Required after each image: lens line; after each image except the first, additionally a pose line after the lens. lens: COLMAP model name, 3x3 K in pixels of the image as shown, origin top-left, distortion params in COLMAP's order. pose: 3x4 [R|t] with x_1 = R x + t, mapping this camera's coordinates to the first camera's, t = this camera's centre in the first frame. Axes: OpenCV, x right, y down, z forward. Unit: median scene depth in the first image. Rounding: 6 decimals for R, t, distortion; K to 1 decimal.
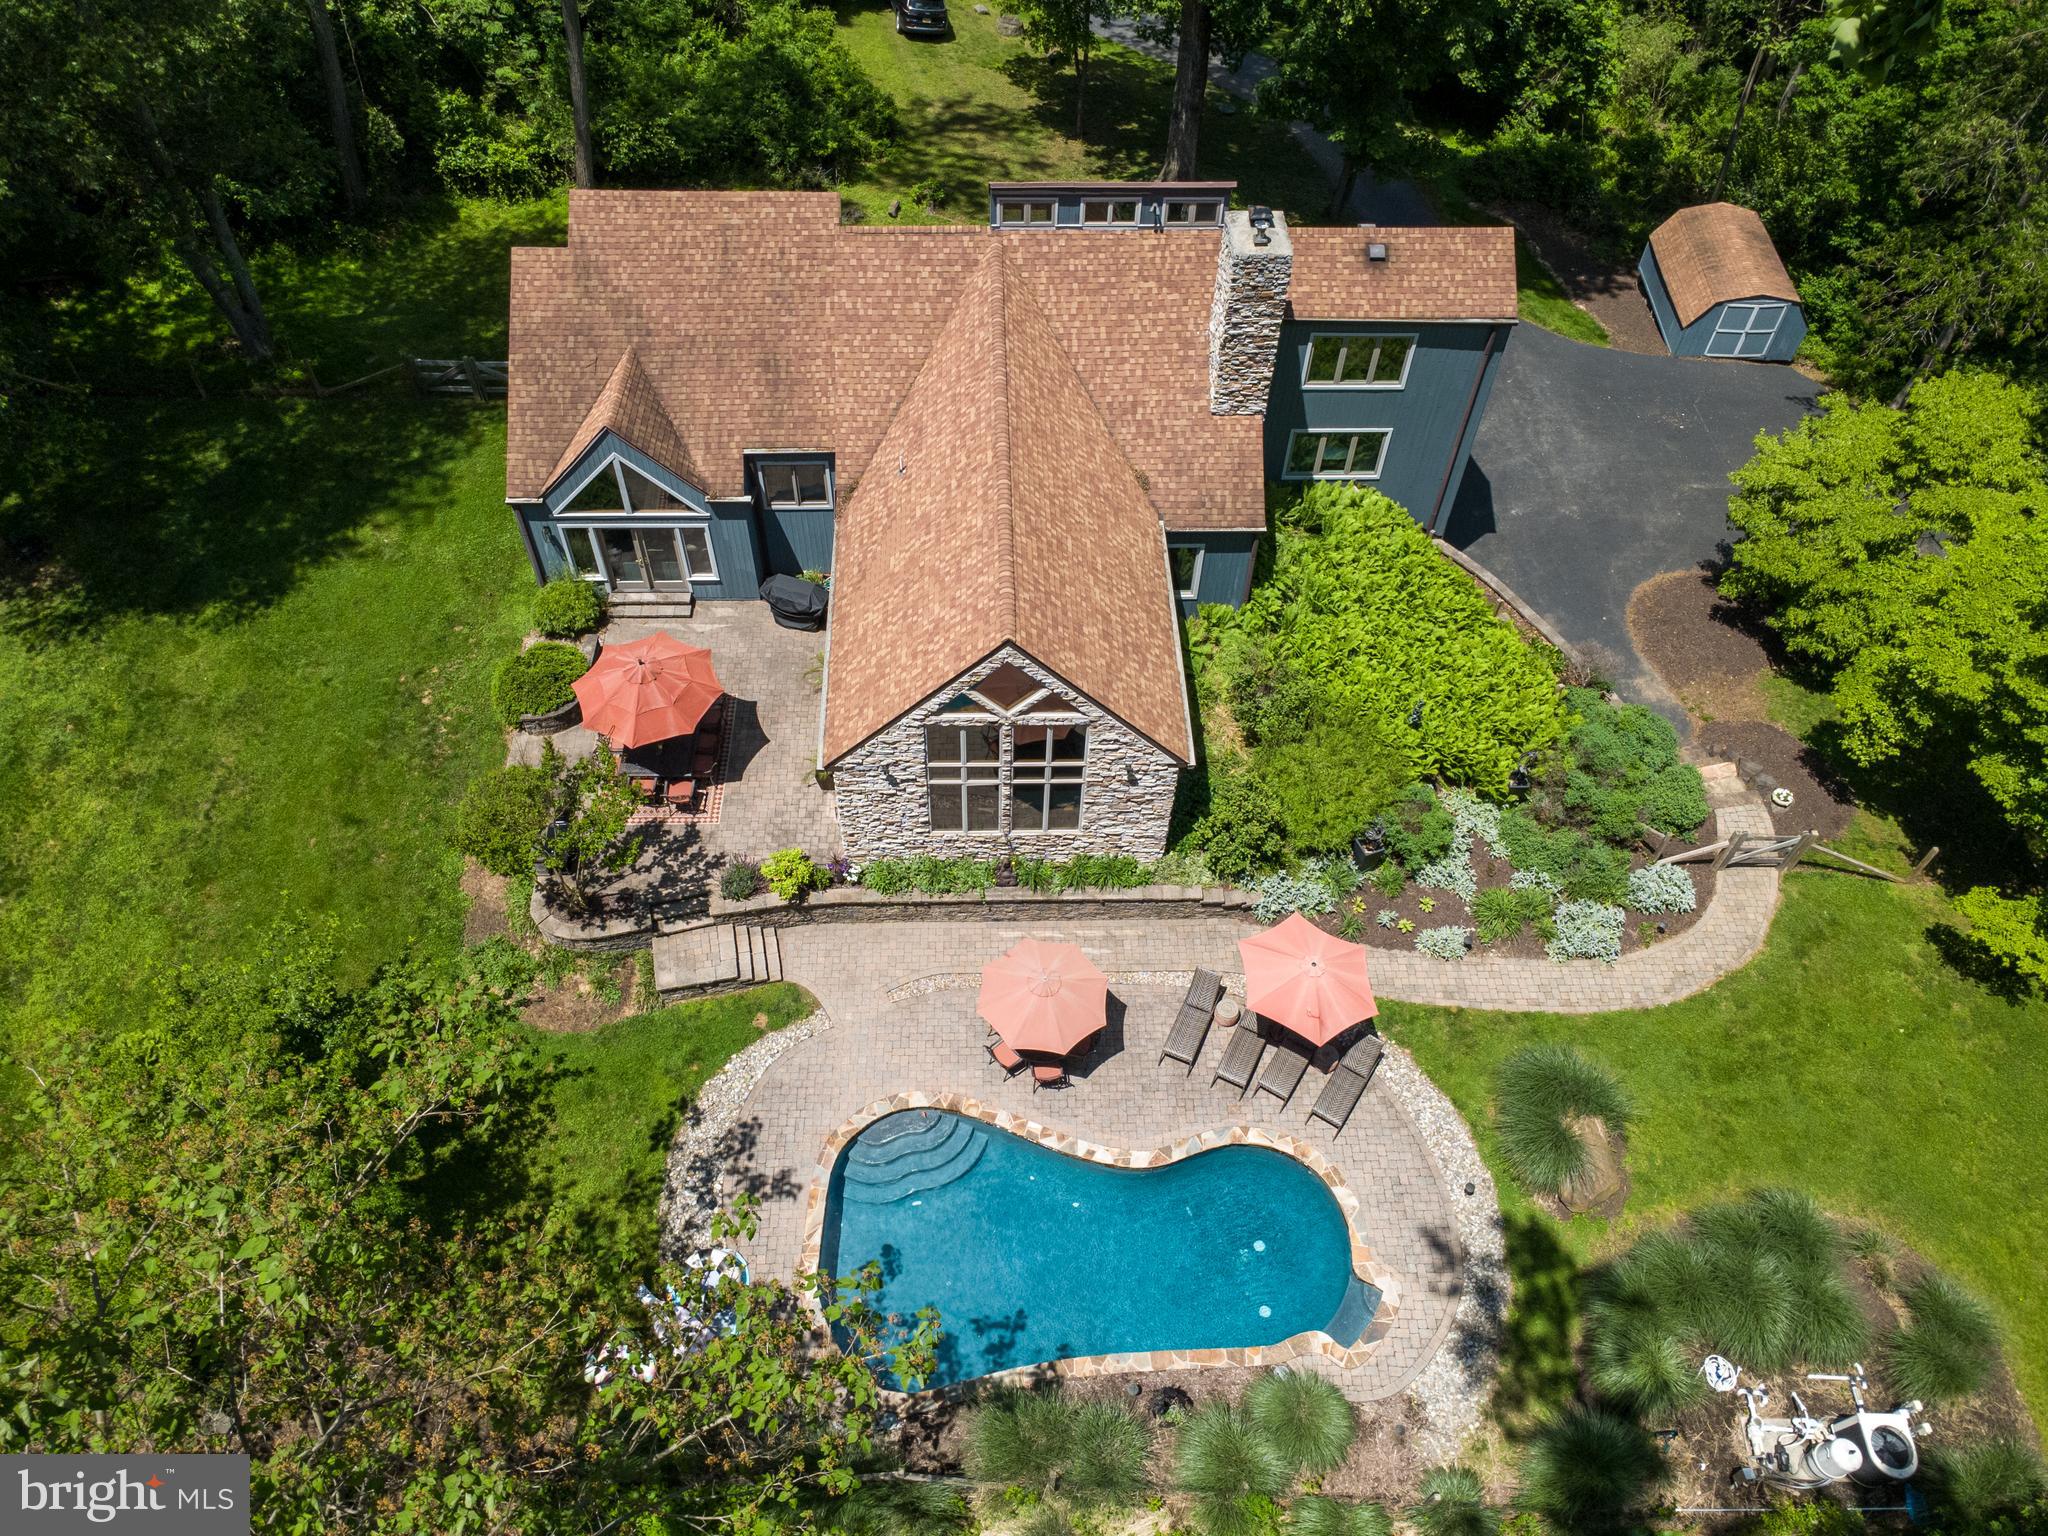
lens RADIAL K [[1420.6, 0, 1031.0], [0, 1420.6, 791.9], [0, 0, 1]] dist [0.000810, 0.002336]
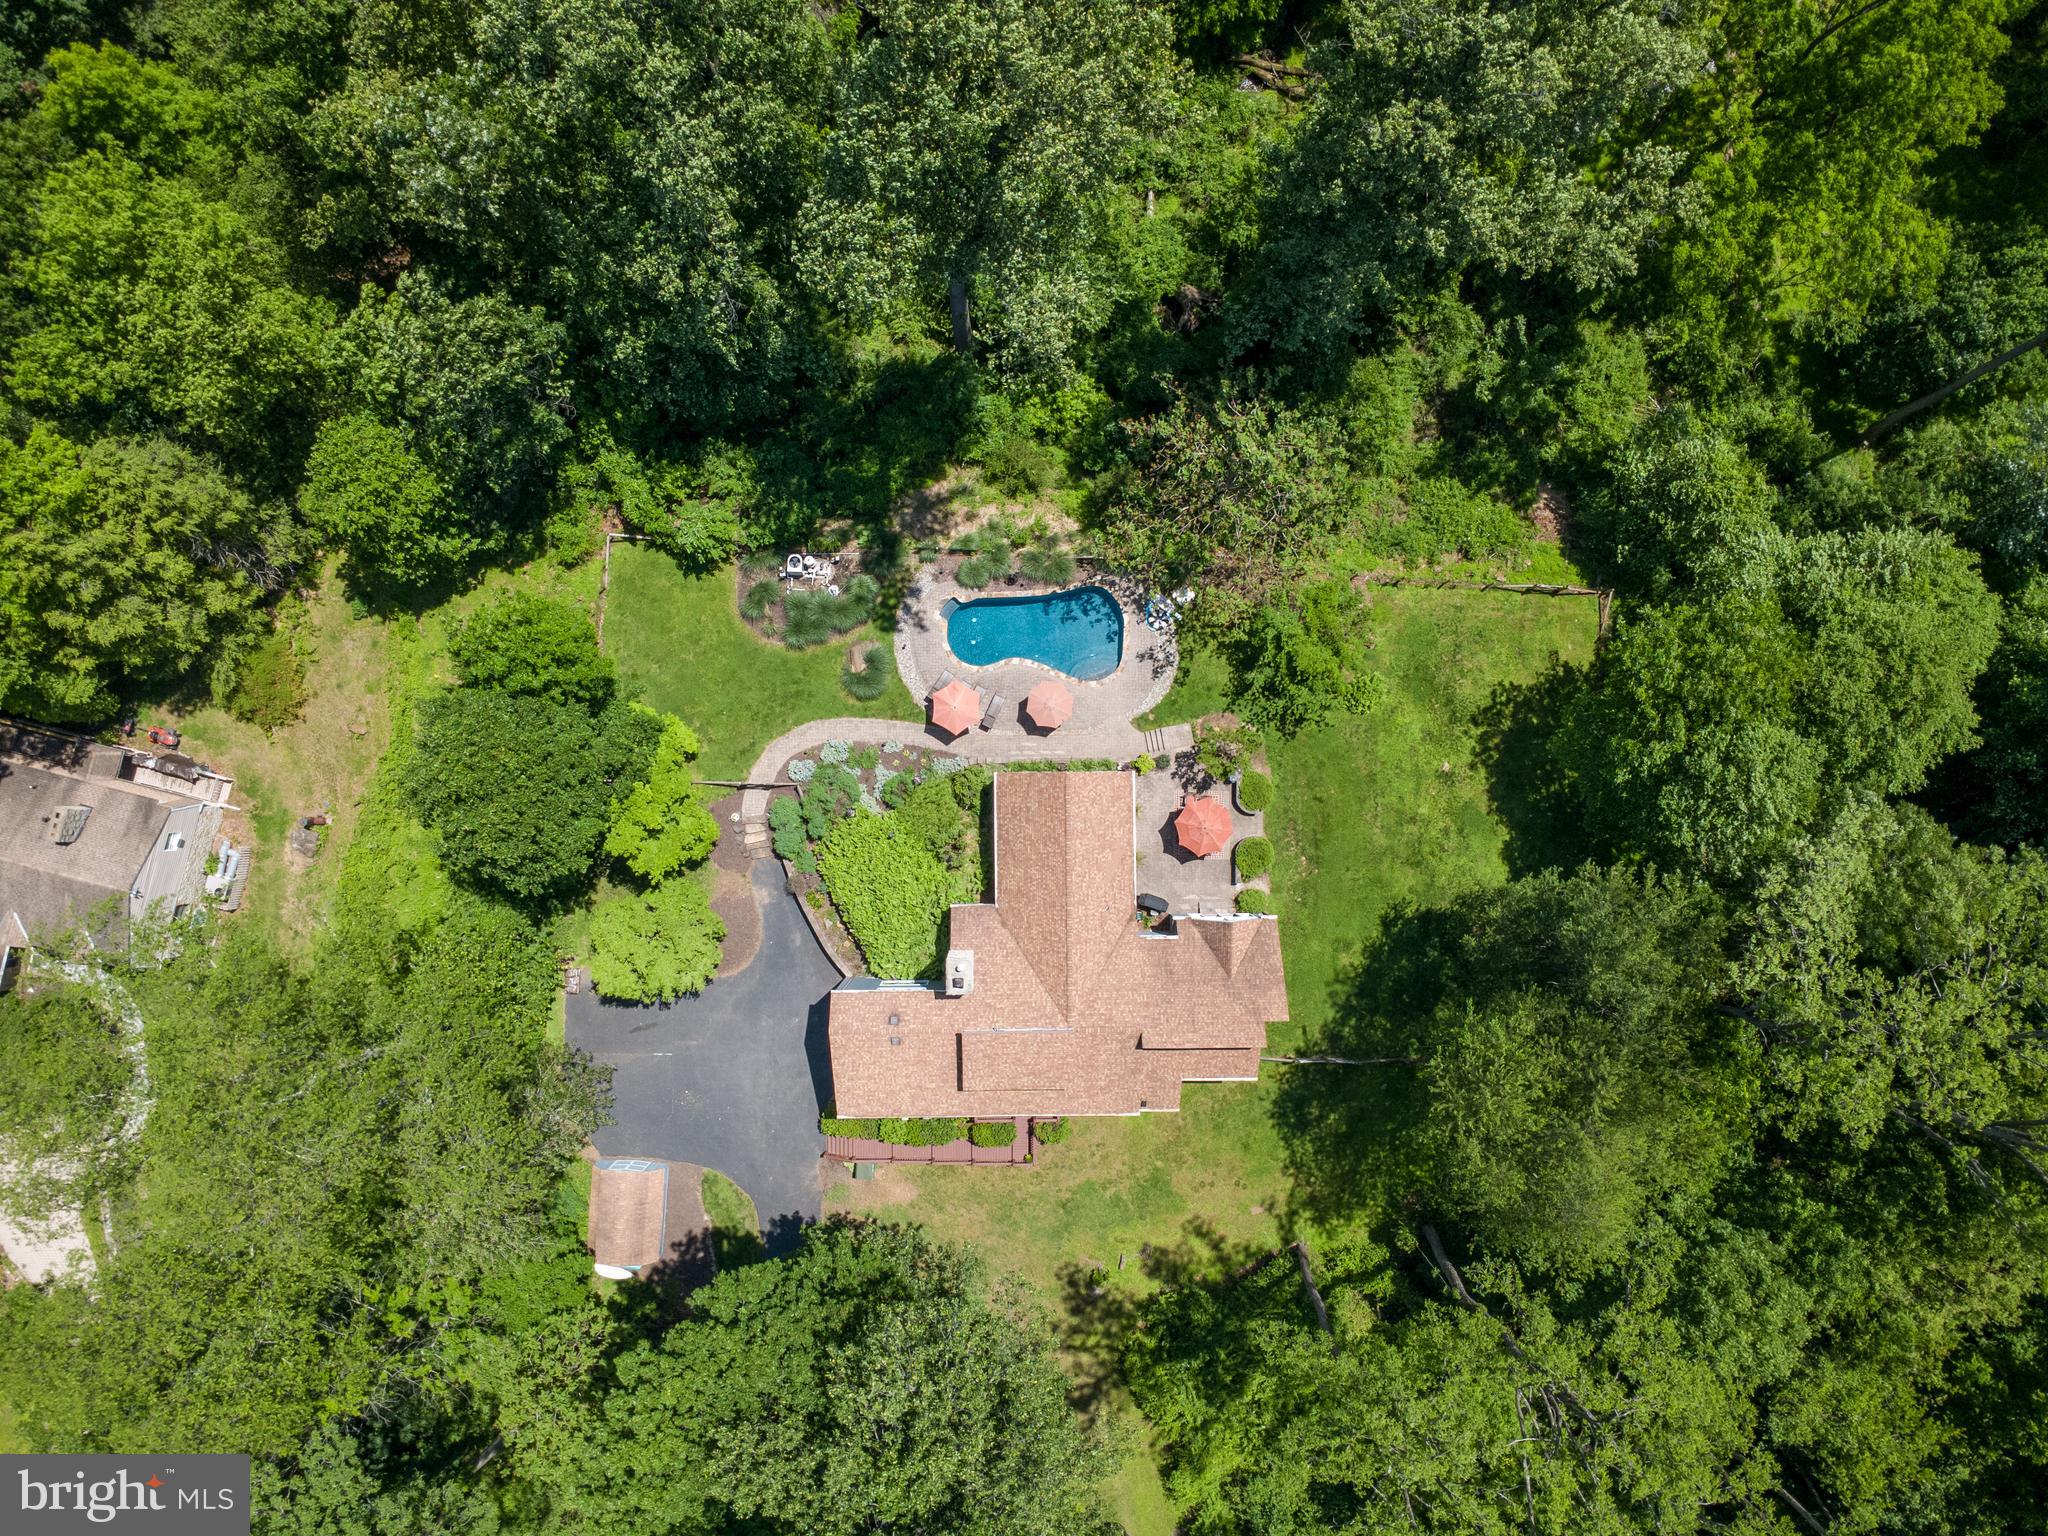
lens RADIAL K [[1411.6, 0, 1013.6], [0, 1411.6, 807.7], [0, 0, 1]] dist [0.002206, 0.000237]
pose [[-0.999117, -0.020924, -0.036424, 0.166435], [-0.005508, -0.794359, 0.607424, -1.597574], [-0.041643, 0.607088, 0.793542, -1.020854]]
